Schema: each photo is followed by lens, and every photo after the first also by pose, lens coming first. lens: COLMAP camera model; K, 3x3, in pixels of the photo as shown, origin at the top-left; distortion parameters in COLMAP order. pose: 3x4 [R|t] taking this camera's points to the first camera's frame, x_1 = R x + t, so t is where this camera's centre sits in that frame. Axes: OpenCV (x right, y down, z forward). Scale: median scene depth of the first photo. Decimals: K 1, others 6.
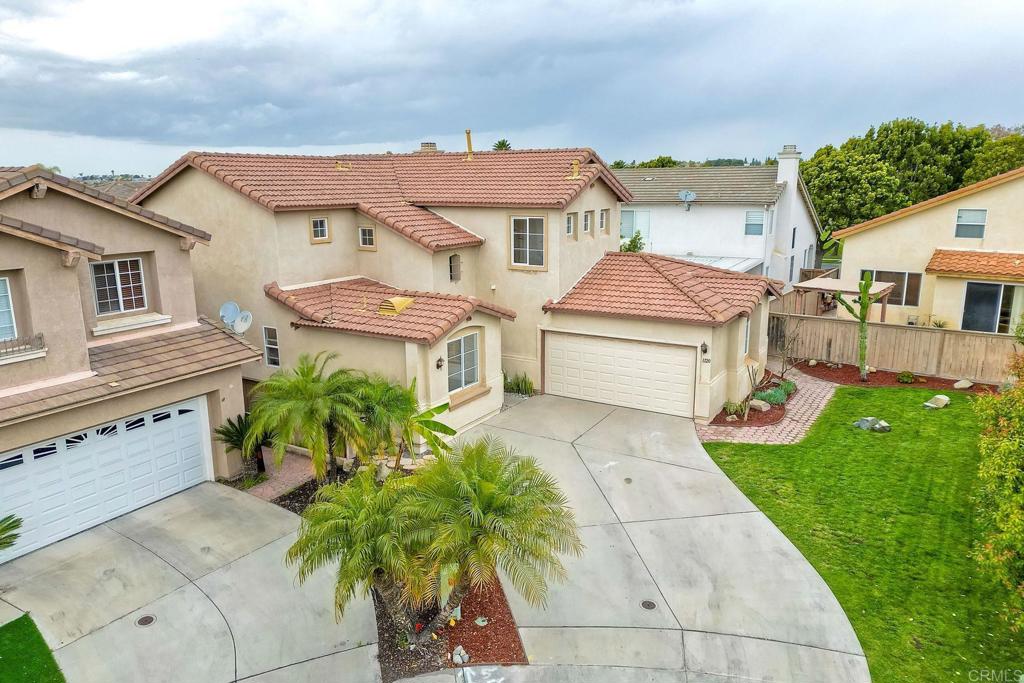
lens RADIAL K [[711.8, 0, 512.0], [0, 711.8, 341.5], [0, 0, 1]] dist [0.046384, -0.004658]
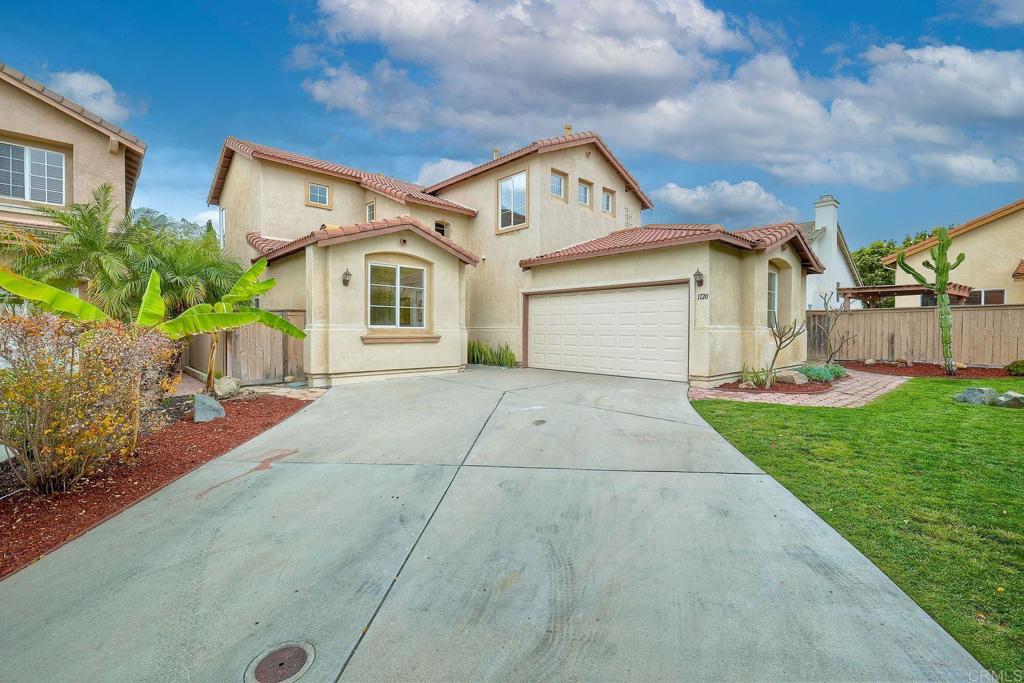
lens RADIAL K [[448.4, 0, 514.1], [0, 448.4, 334.3], [0, 0, 1]] dist [0.002116, 0.000637]
pose [[0.965288, 0.017386, -0.260609, 0.191178], [-0.070722, 0.977907, -0.196713, 0.157271], [0.251431, 0.208315, 0.945192, 0.486939]]
